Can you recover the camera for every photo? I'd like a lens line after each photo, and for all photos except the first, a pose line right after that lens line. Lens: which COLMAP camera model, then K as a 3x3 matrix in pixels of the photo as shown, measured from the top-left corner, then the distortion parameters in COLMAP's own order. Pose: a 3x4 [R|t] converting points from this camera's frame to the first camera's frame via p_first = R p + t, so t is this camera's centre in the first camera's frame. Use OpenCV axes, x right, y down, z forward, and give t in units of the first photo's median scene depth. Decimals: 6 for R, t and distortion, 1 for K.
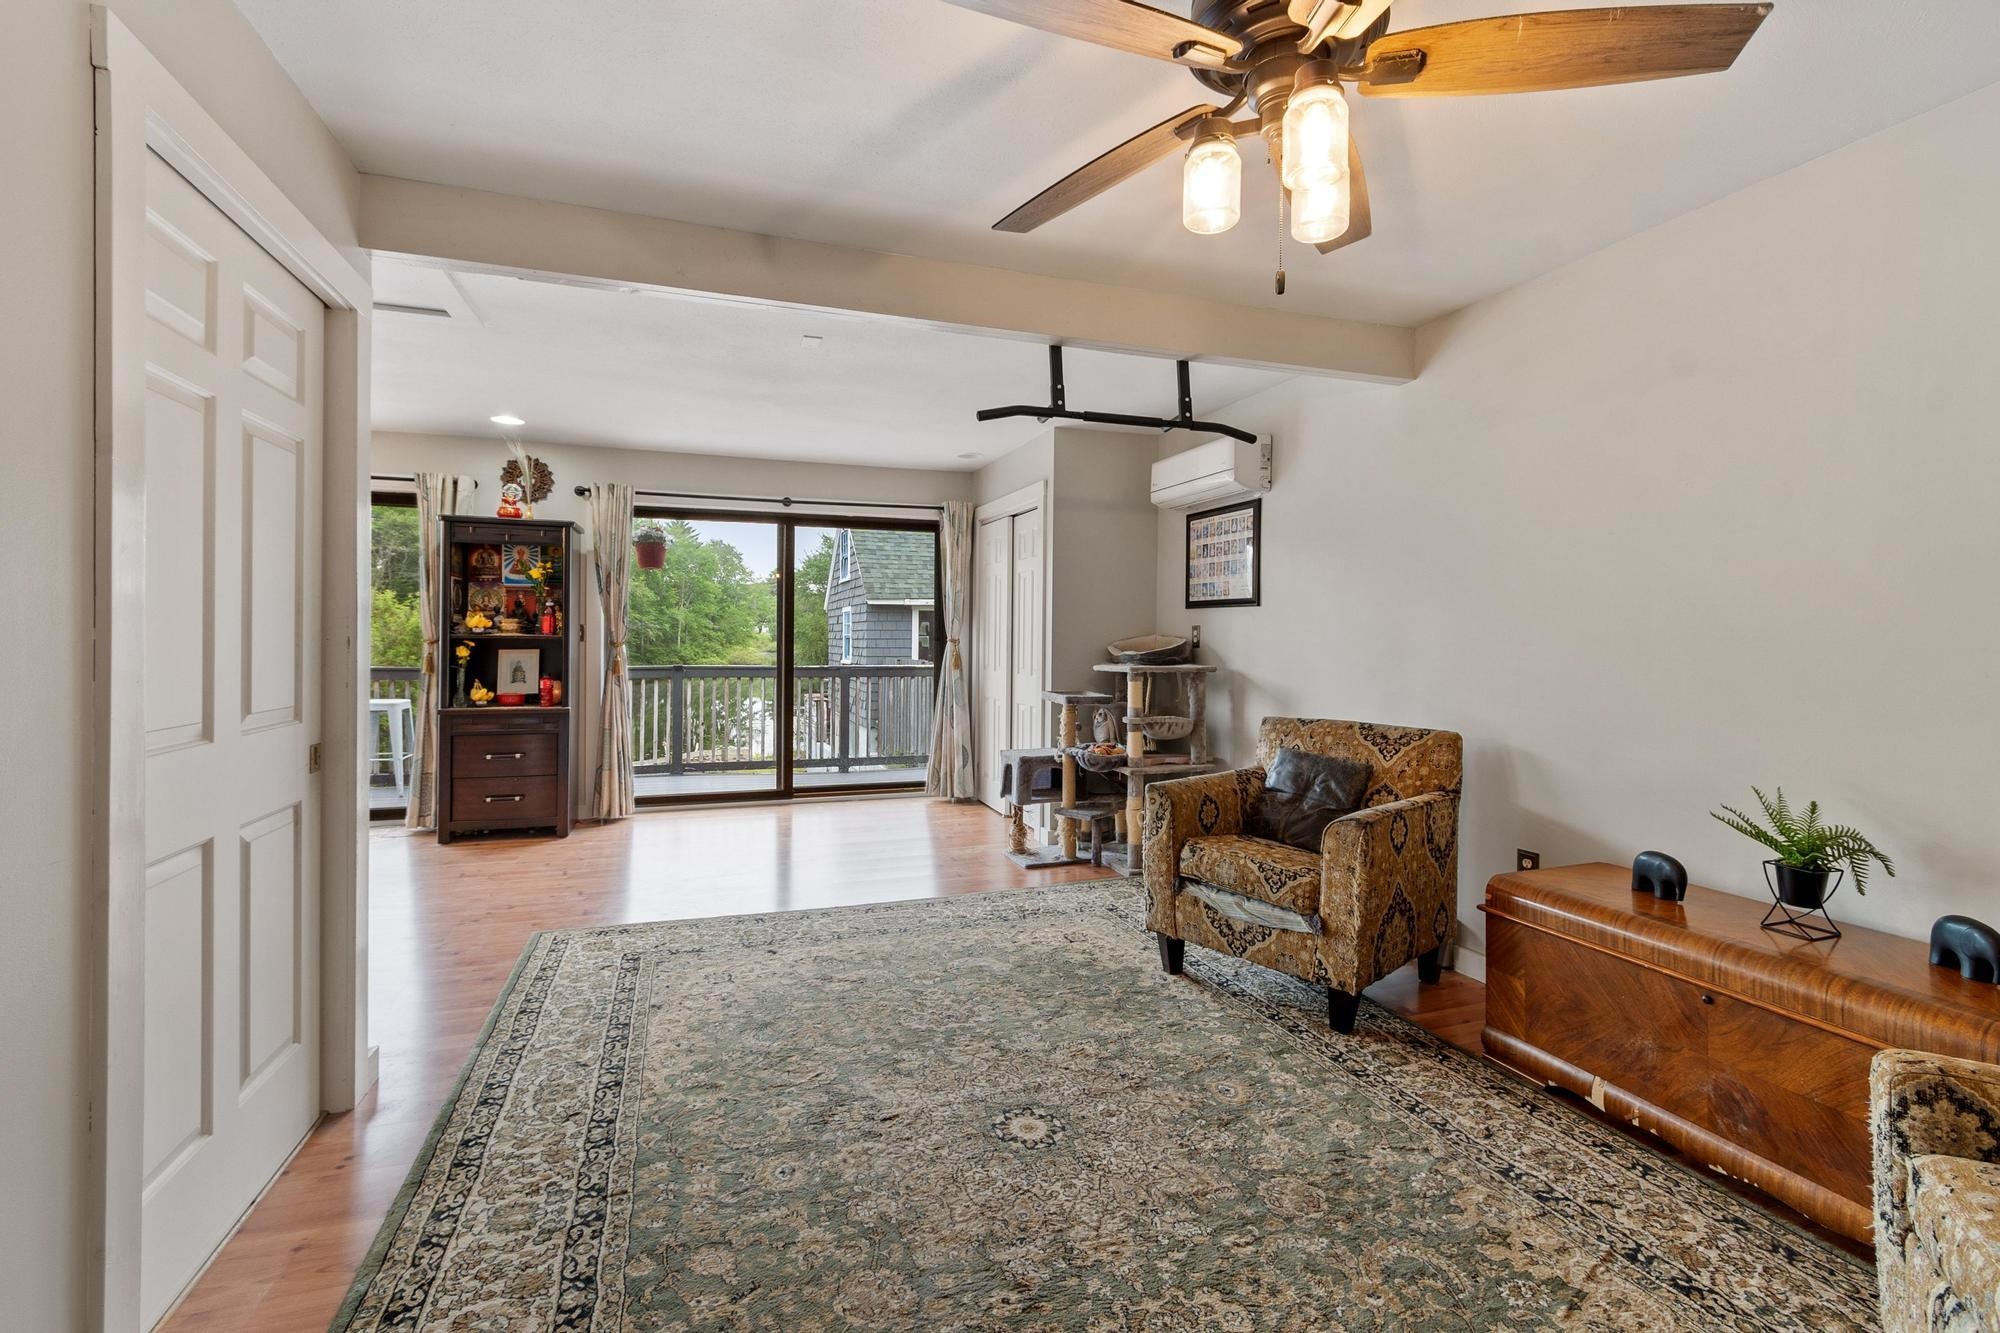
lens RADIAL K [[887.6, 0, 998.8], [0, 887.6, 647.7], [0, 0, 1]] dist [-0.000051, -0.000478]
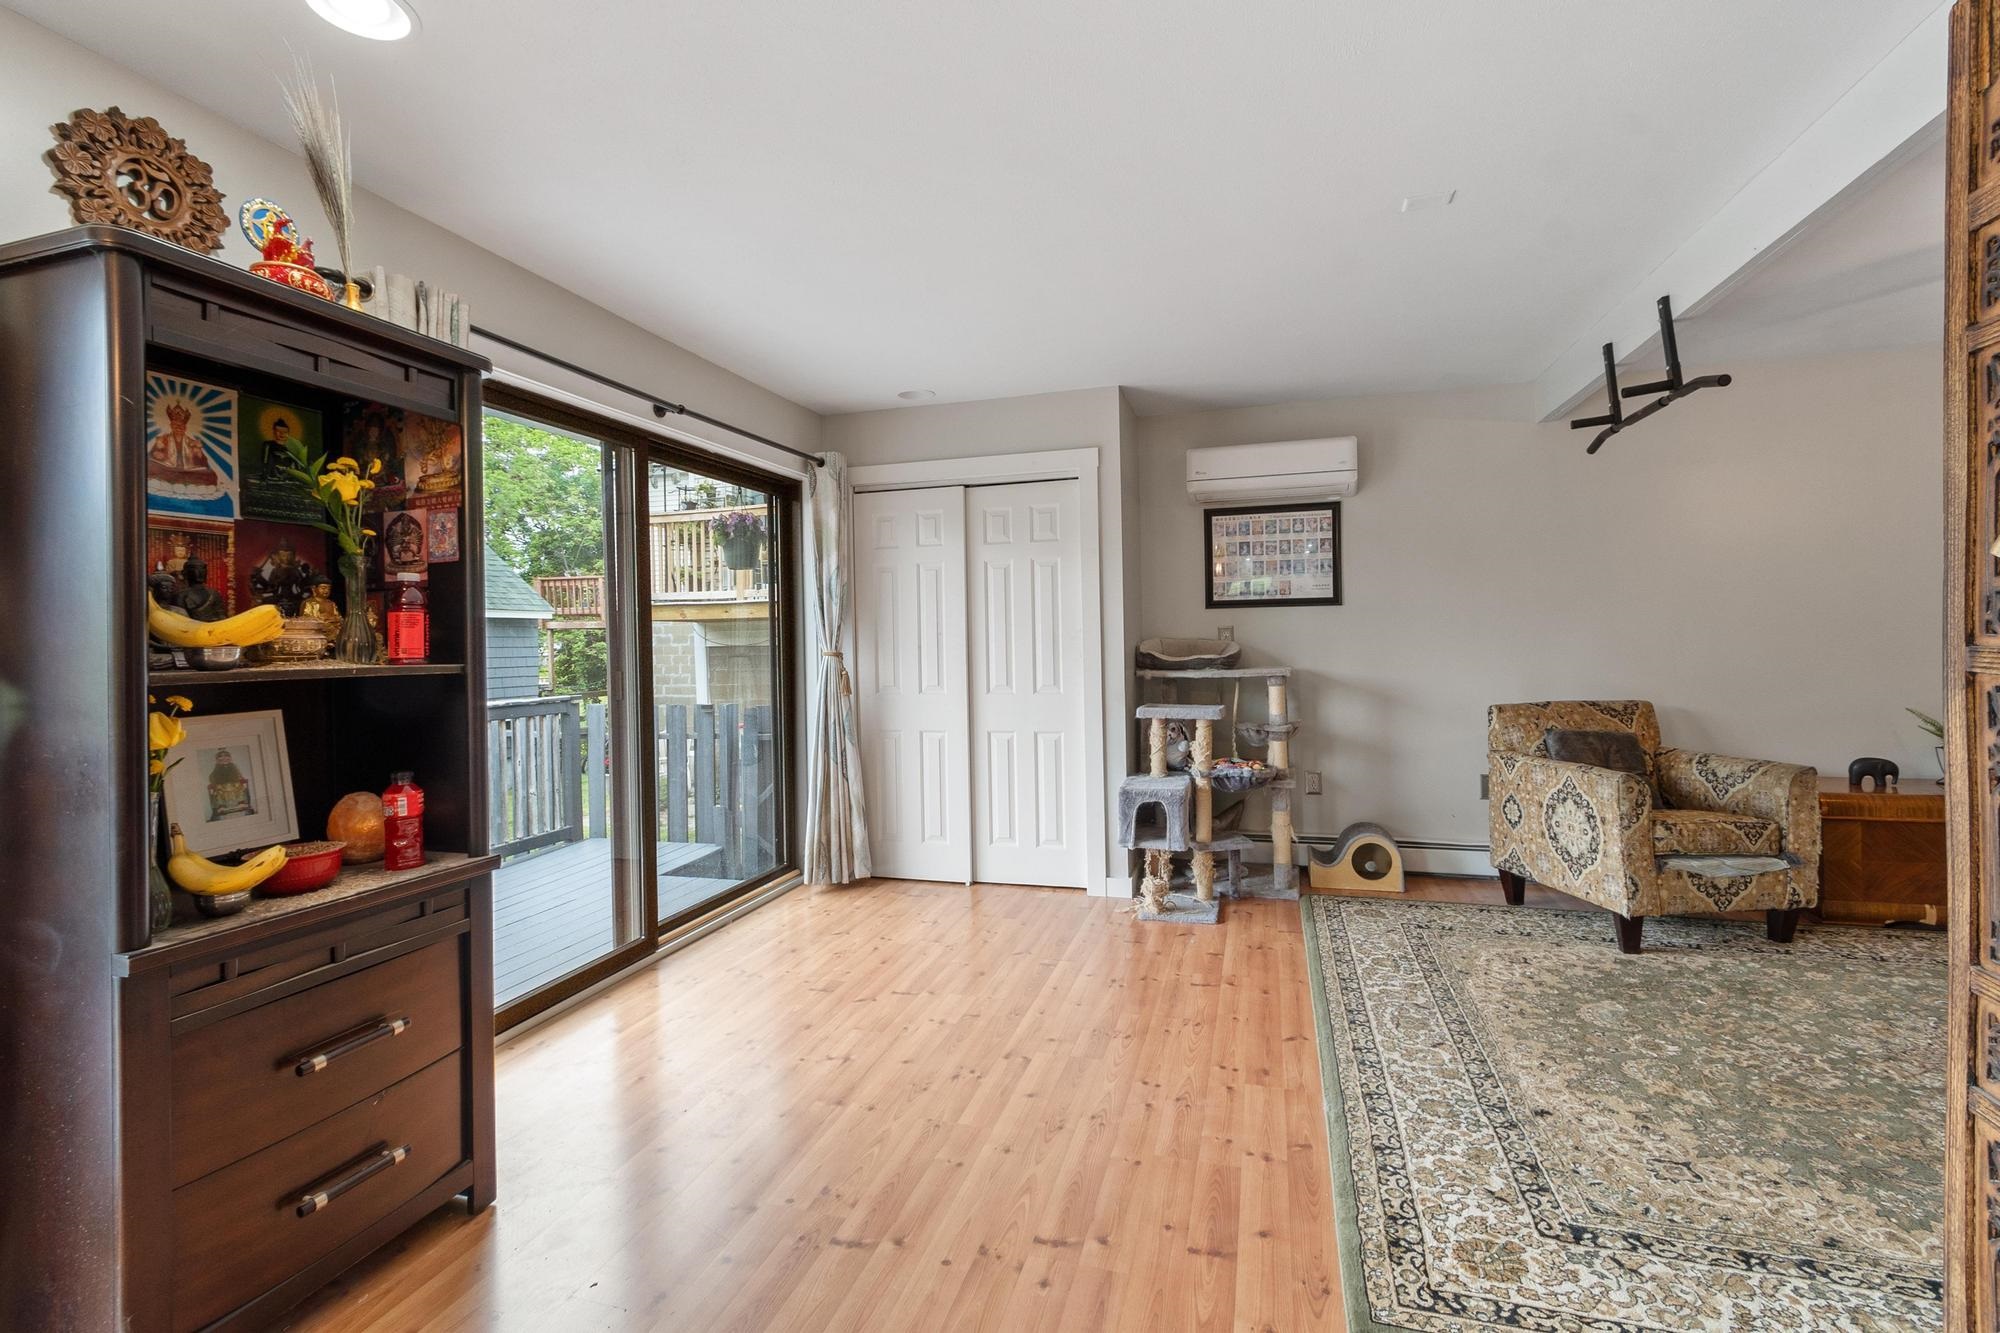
lens RADIAL K [[887.6, 0, 998.8], [0, 887.6, 647.7], [0, 0, 1]] dist [-0.000051, -0.000478]
pose [[0.586225, -0.021237, 0.809870, -1.042554], [0.036057, 0.999350, 0.000106, -0.015833], [-0.809346, 0.029140, 0.586609, 0.955869]]
